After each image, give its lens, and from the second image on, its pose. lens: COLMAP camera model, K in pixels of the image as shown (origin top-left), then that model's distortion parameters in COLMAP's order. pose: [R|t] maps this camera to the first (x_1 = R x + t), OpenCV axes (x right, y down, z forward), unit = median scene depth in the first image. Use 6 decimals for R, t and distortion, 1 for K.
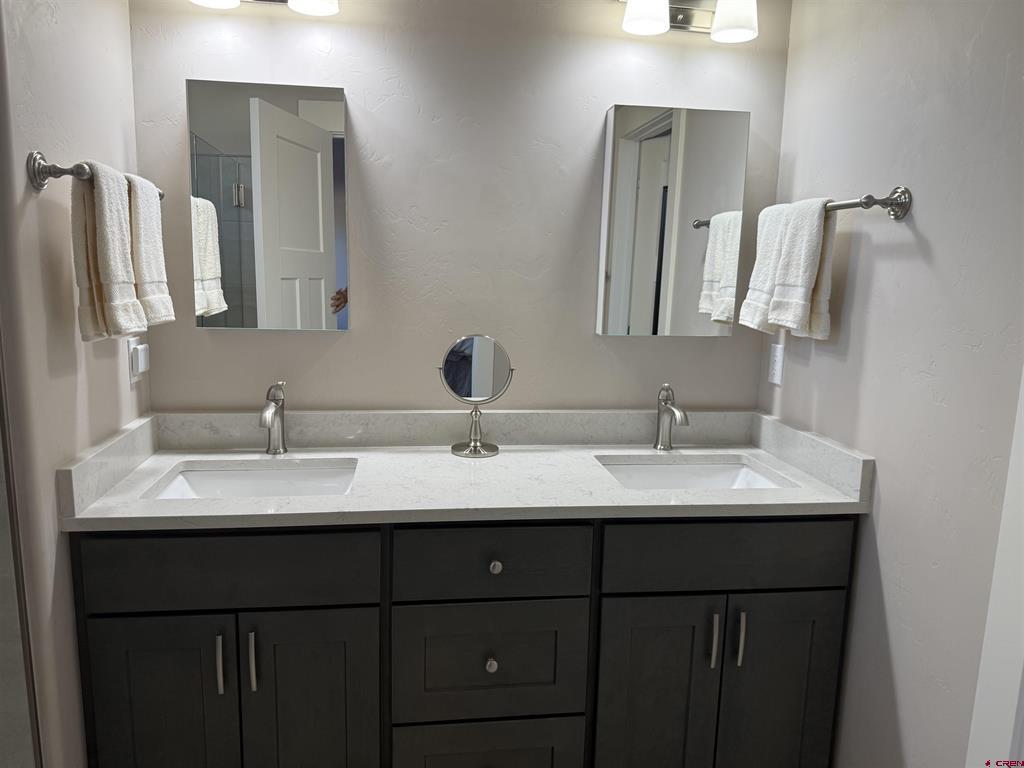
lens RADIAL K [[721.1, 0, 505.4], [0, 721.1, 391.7], [0, 0, 1]] dist [0.070242, -0.089297]
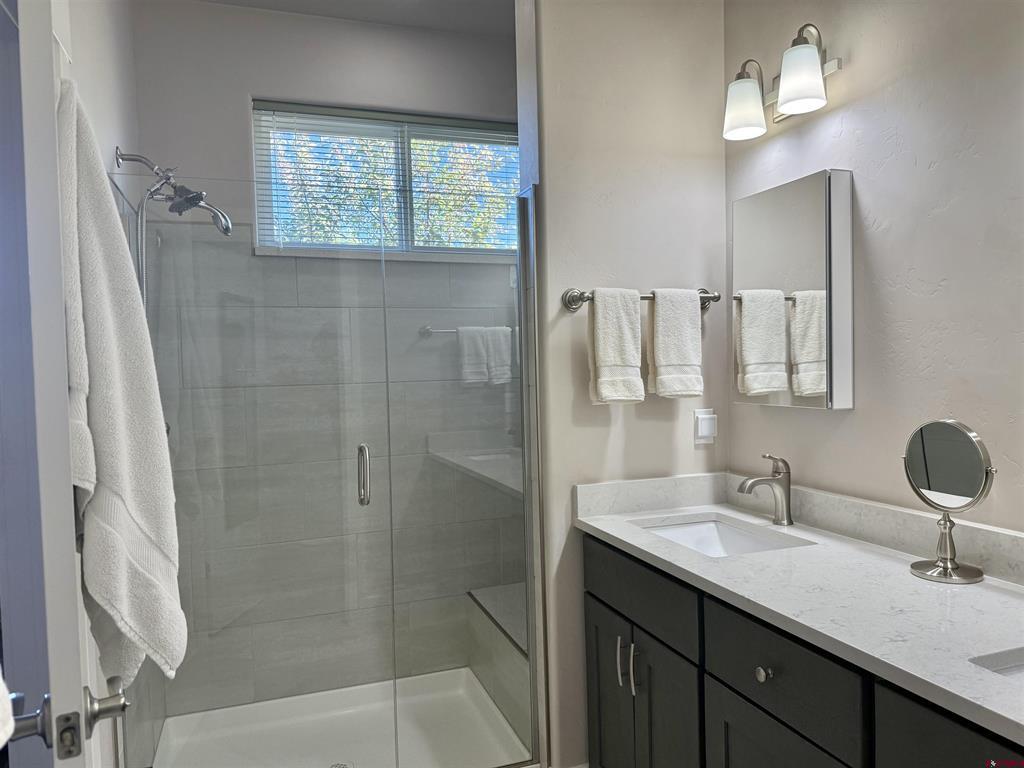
lens RADIAL K [[721.1, 0, 506.4], [0, 721.1, 378.7], [0, 0, 1]] dist [0.070242, -0.089297]
pose [[0.180412, -0.013959, -0.983492, 0.646753], [-0.132783, 0.990400, -0.038415, -0.030098], [0.974587, 0.137522, 0.176826, 0.399429]]
